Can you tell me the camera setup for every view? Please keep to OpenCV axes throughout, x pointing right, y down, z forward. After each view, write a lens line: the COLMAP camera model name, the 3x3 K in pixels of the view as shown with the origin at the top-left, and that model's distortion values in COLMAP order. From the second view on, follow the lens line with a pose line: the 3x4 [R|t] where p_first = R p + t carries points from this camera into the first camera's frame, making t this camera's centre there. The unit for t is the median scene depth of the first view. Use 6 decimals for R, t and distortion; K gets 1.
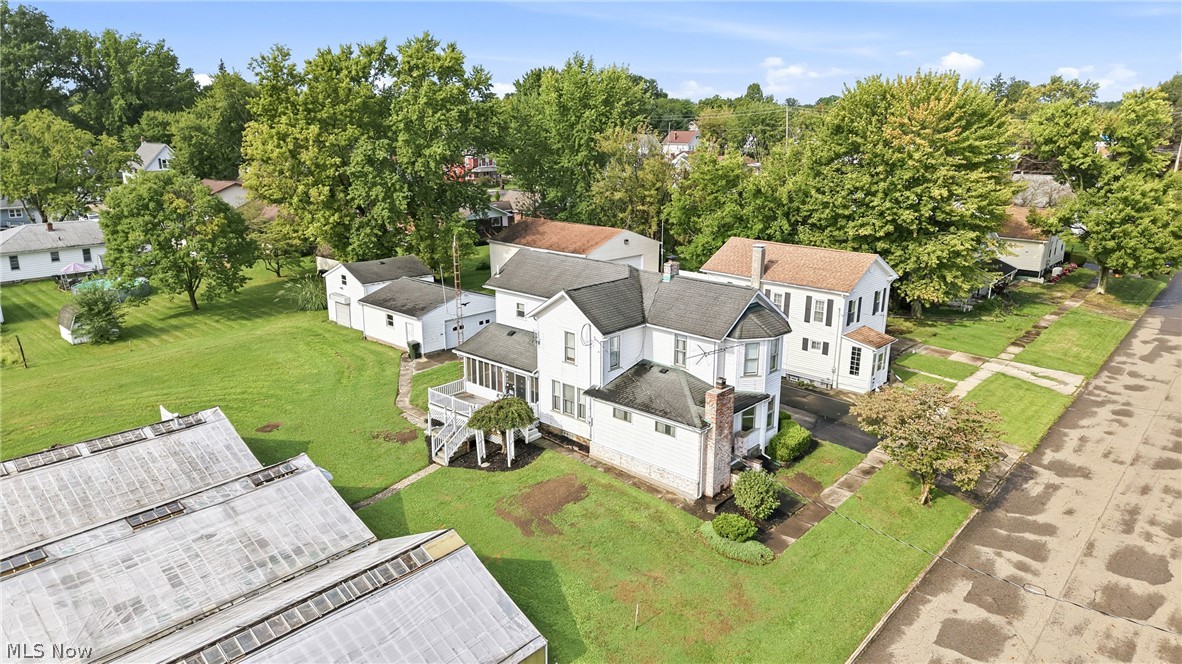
lens RADIAL K [[784.5, 0, 591.0], [0, 784.5, 332.0], [0, 0, 1]] dist [0.066394, -0.072978]
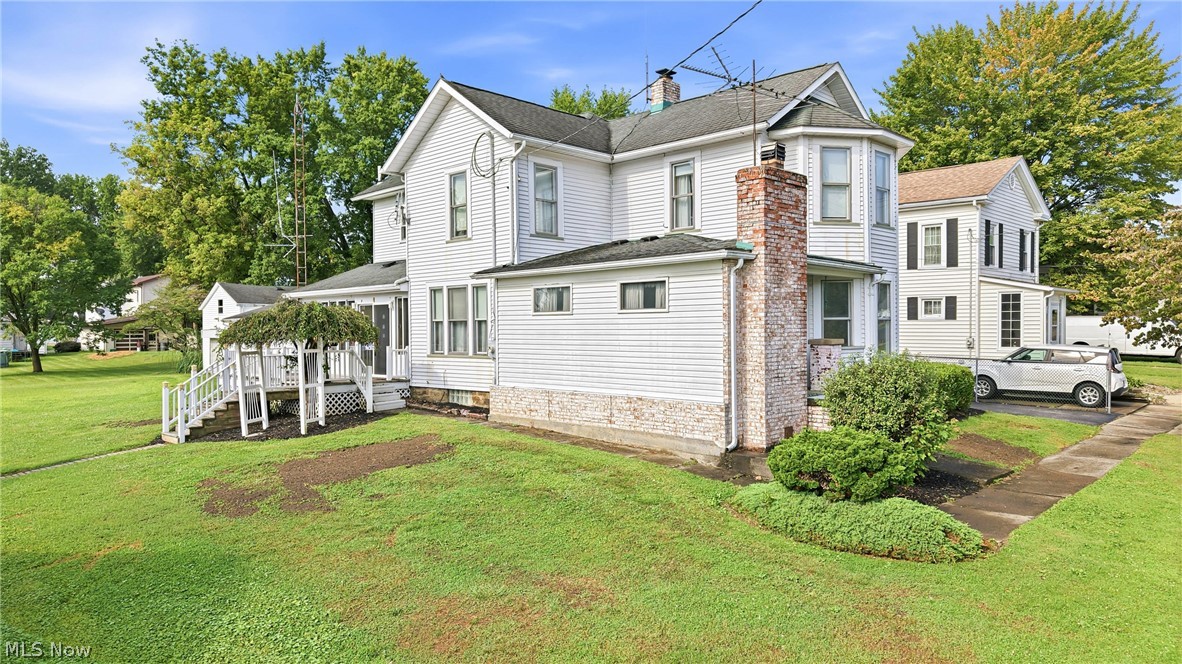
lens RADIAL K [[790.9, 0, 594.6], [0, 790.9, 340.5], [0, 0, 1]] dist [0.015390, -0.003242]
pose [[0.999321, -0.007635, -0.036053, 0.072833], [-0.001530, 0.968869, -0.247568, 0.216799], [0.036820, 0.247455, 0.968200, 0.521254]]
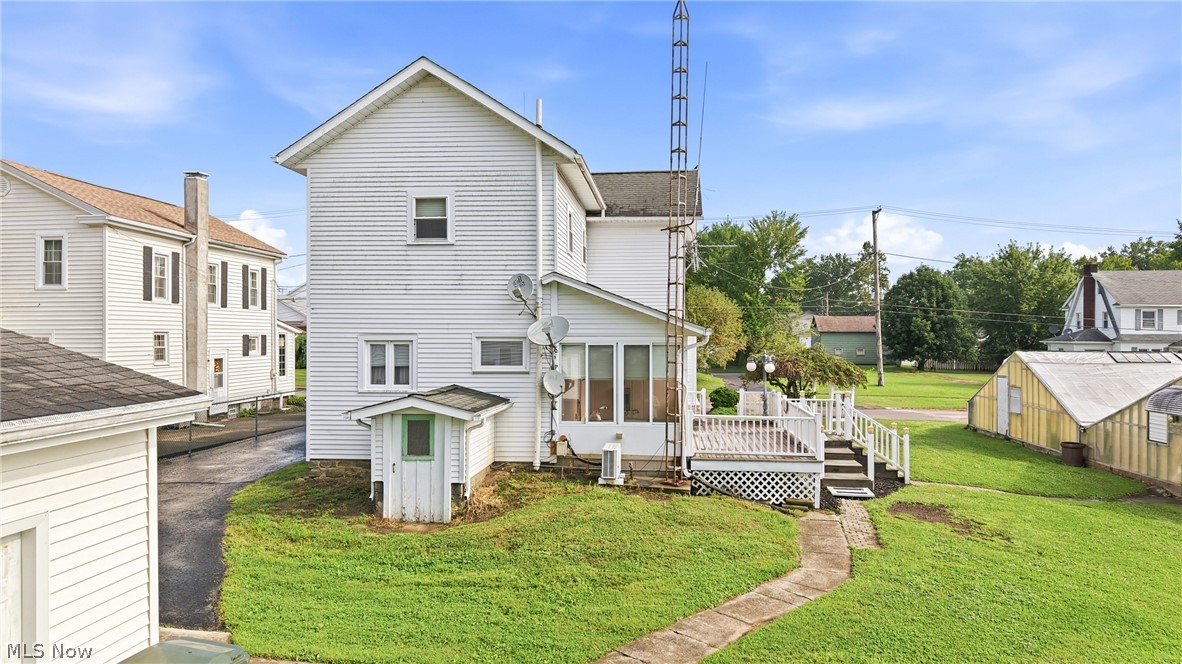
lens RADIAL K [[784.5, 0, 591.0], [0, 784.5, 332.0], [0, 0, 1]] dist [0.066394, -0.072978]
pose [[-0.595672, -0.005124, 0.803211, -0.461934], [0.204718, 0.965987, 0.157984, -0.044142], [-0.776701, 0.258538, -0.574363, 1.372697]]
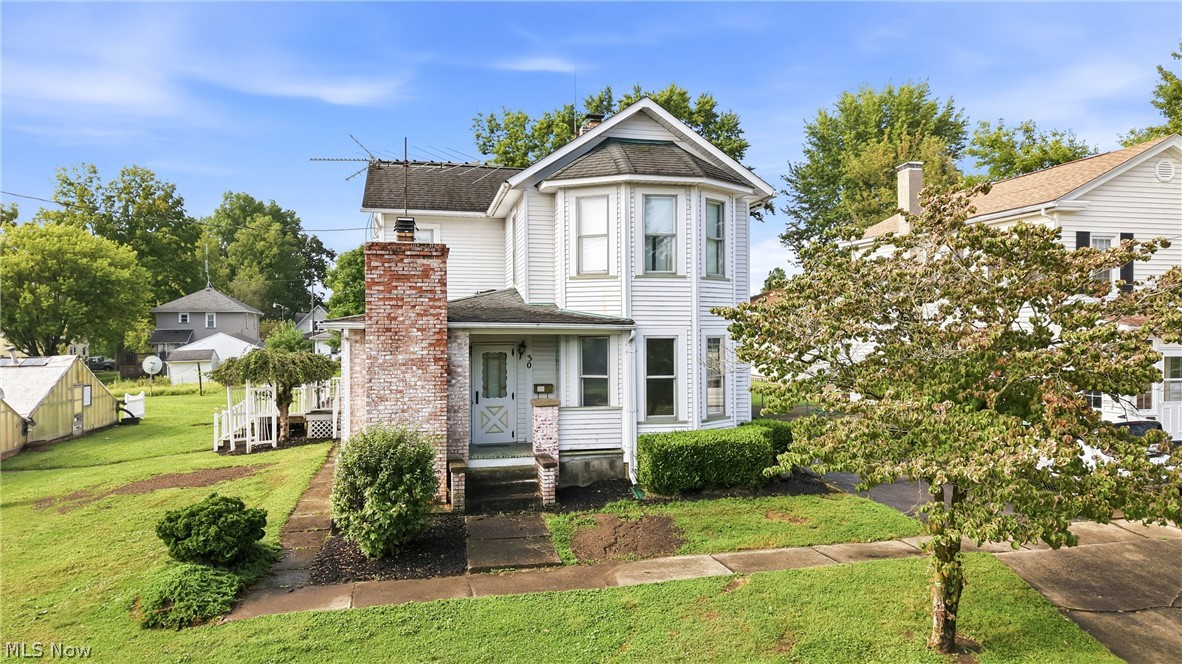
lens RADIAL K [[814.0, 0, 591.0], [0, 814.0, 332.0], [0, 0, 1]] dist [0.024355, -0.000978]
pose [[0.812260, -0.006656, -0.583257, 0.427831], [-0.150182, 0.963837, -0.220146, 0.168617], [0.563630, 0.266410, 0.781887, 0.605926]]
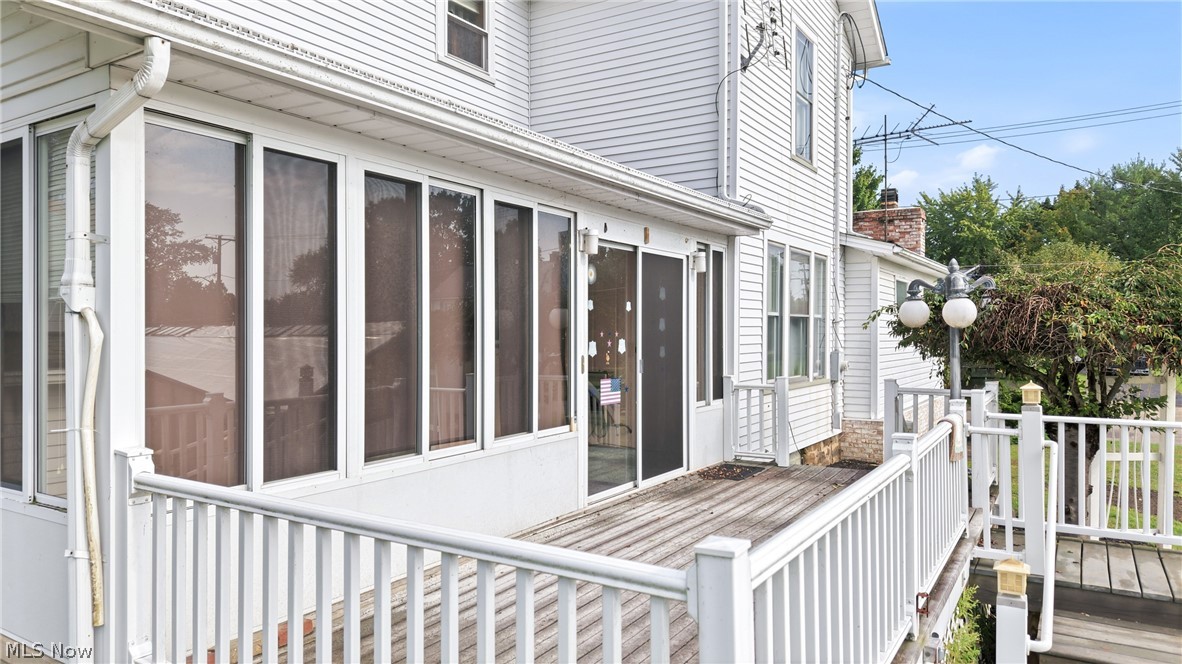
lens RADIAL K [[784.5, 0, 591.0], [0, 784.5, 332.0], [0, 0, 1]] dist [0.066394, -0.072978]
pose [[-0.174295, -0.008097, 0.984660, -0.264026], [0.253521, 0.965887, 0.052818, 0.060335], [-0.951498, 0.258838, -0.166296, 1.090816]]
